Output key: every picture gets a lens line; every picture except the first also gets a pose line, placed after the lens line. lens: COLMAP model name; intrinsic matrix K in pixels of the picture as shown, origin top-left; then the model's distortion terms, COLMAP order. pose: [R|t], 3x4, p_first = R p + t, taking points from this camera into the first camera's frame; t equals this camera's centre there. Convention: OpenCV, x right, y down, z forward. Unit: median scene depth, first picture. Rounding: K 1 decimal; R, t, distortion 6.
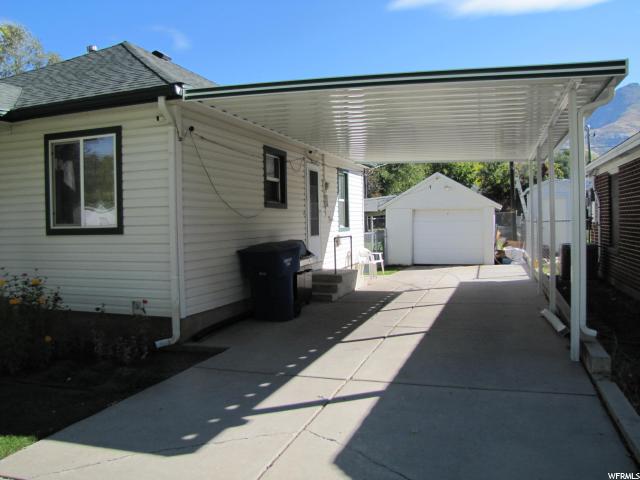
lens RADIAL K [[533.1, 0, 320.0], [0, 533.1, 240.0], [0, 0, 1]] dist [-0.180149, 0.139796]
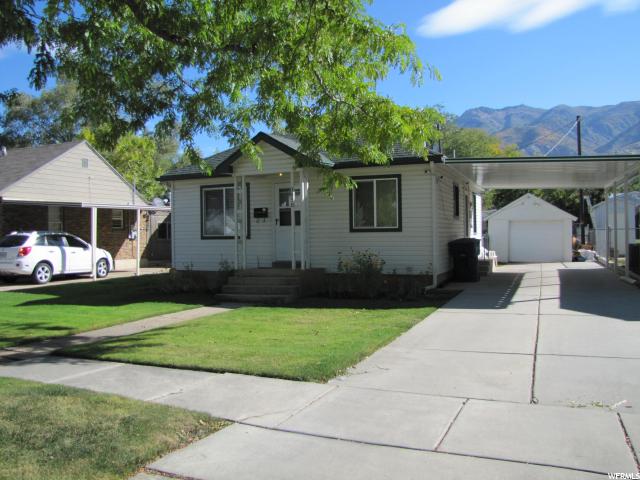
lens RADIAL K [[533.1, 0, 320.0], [0, 533.1, 240.0], [0, 0, 1]] dist [-0.180149, 0.139796]
pose [[0.996445, 0.007873, -0.083872, -0.330962], [-0.009668, 0.999732, -0.021020, 0.040596], [0.083684, 0.021756, 0.996255, -0.606788]]
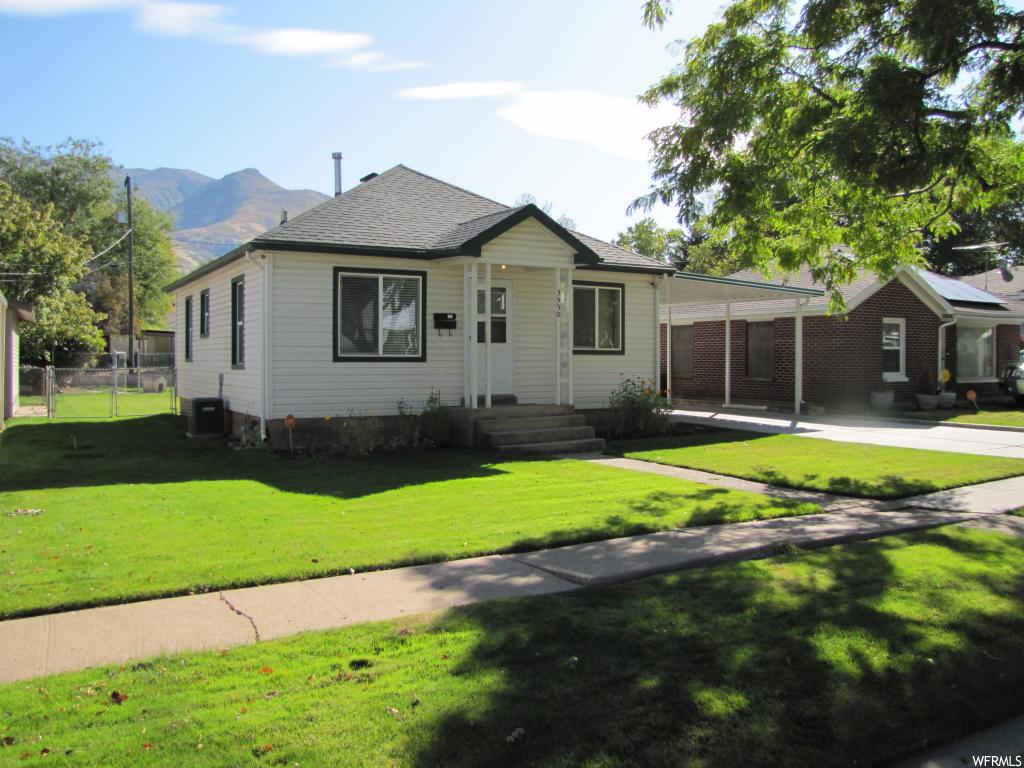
lens RADIAL K [[852.9, 0, 512.0], [0, 852.9, 384.0], [0, 0, 1]] dist [-0.180149, 0.139796]
pose [[0.660673, 0.001687, 0.750672, -1.594304], [0.010591, 0.999877, -0.011568, 0.064215], [-0.750600, 0.015593, 0.660573, -0.255241]]
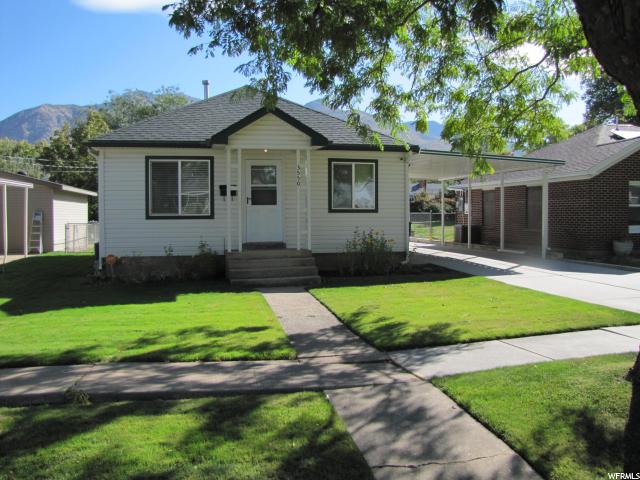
lens RADIAL K [[533.1, 0, 320.0], [0, 533.1, 240.0], [0, 0, 1]] dist [-0.180149, 0.139796]
pose [[0.856967, -0.006198, 0.515334, -1.067534], [0.004294, 0.999979, 0.004887, 0.055172], [-0.515353, -0.001975, 0.856976, -0.434760]]
